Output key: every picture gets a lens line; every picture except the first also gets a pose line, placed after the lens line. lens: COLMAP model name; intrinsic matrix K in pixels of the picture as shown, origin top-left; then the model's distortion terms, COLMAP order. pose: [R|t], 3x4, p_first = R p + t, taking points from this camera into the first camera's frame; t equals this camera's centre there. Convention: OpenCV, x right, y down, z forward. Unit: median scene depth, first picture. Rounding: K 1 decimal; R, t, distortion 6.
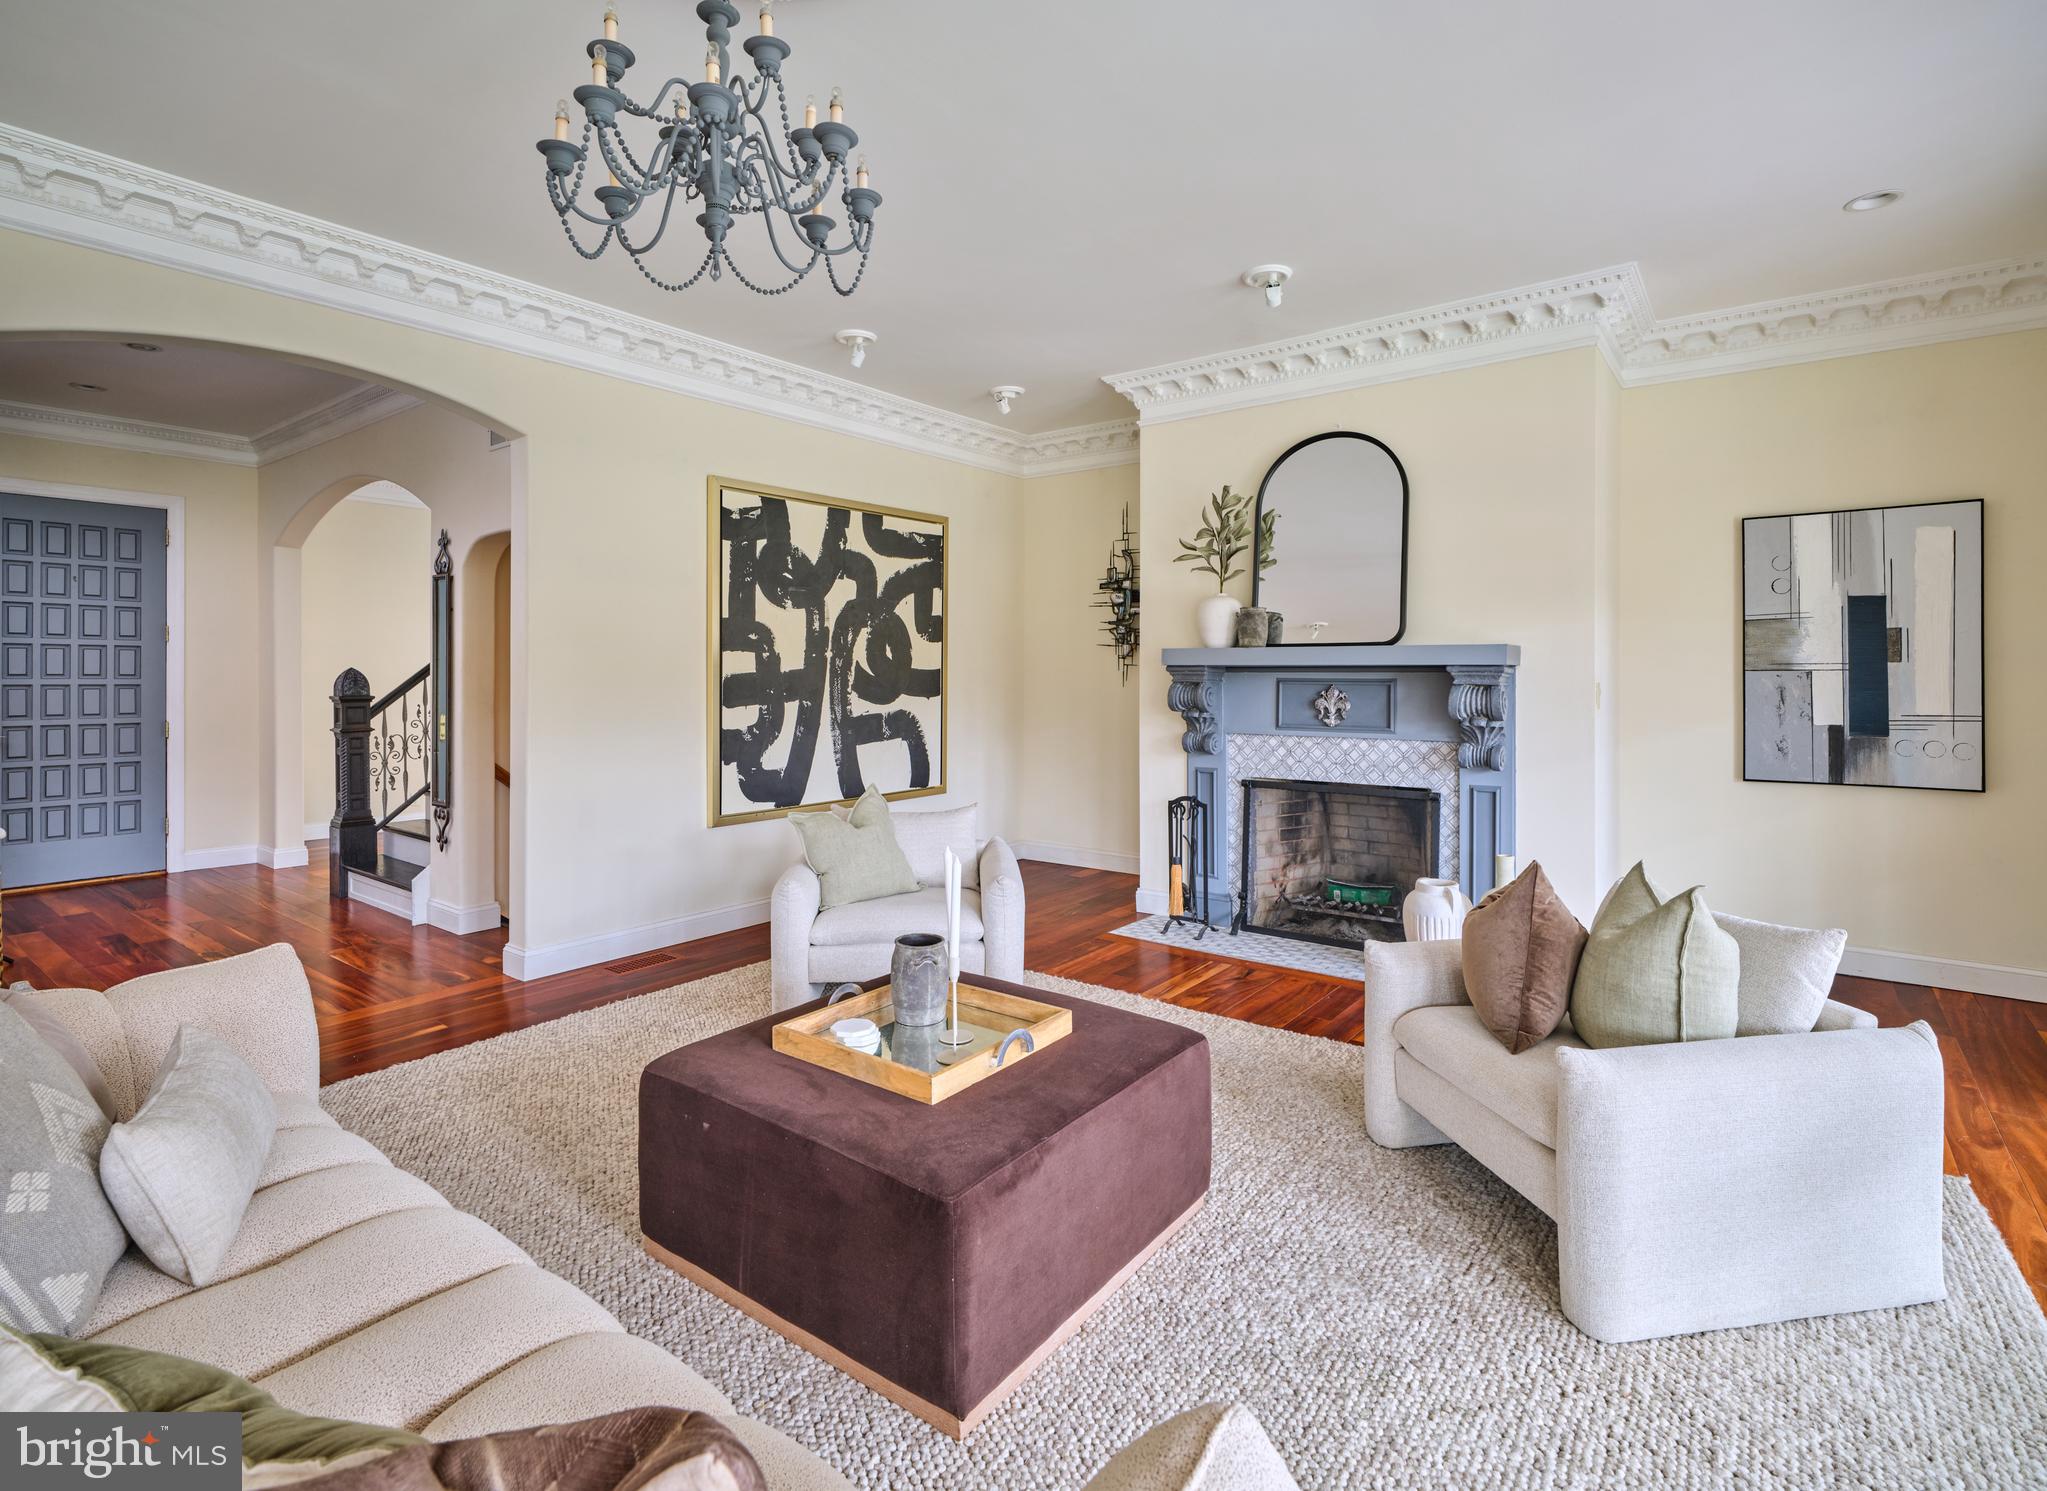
lens RADIAL K [[1010.4, 0, 1025.4], [0, 1010.4, 672.3], [0, 0, 1]] dist [-0.000451, 0.000430]
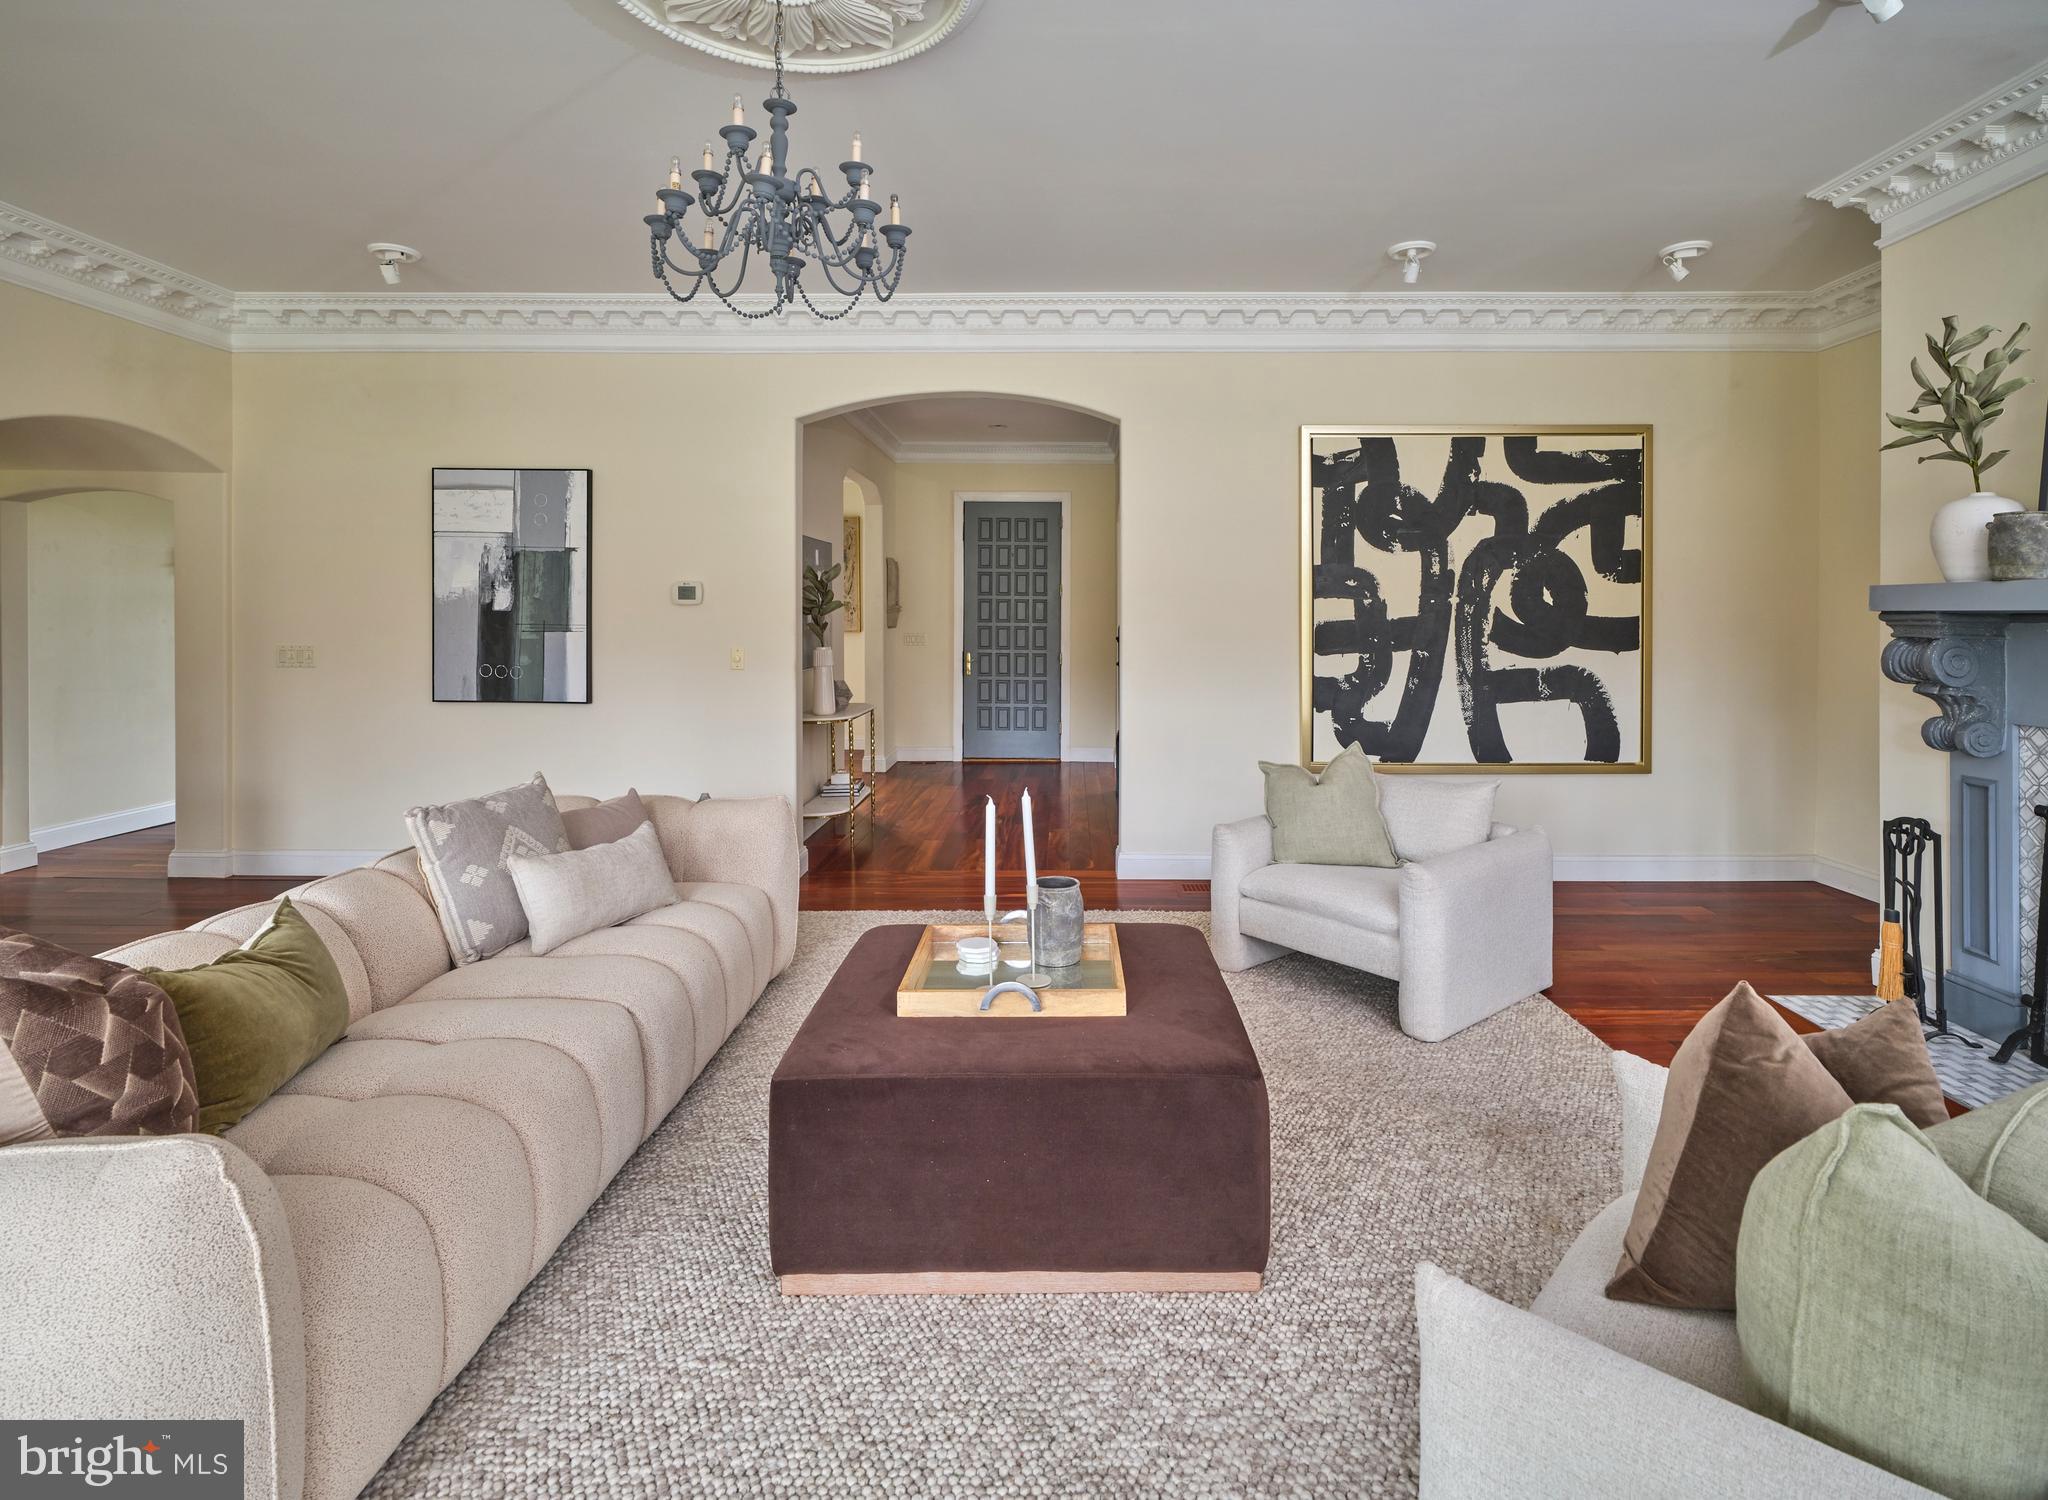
lens RADIAL K [[1010.9, 0, 1042.8], [0, 1010.9, 611.4], [0, 0, 1]] dist [-0.000451, 0.000430]
pose [[0.595040, -0.002835, -0.803691, 0.340920], [-0.003620, 0.999974, -0.006208, -0.000776], [0.803688, 0.006603, 0.595014, 0.183631]]
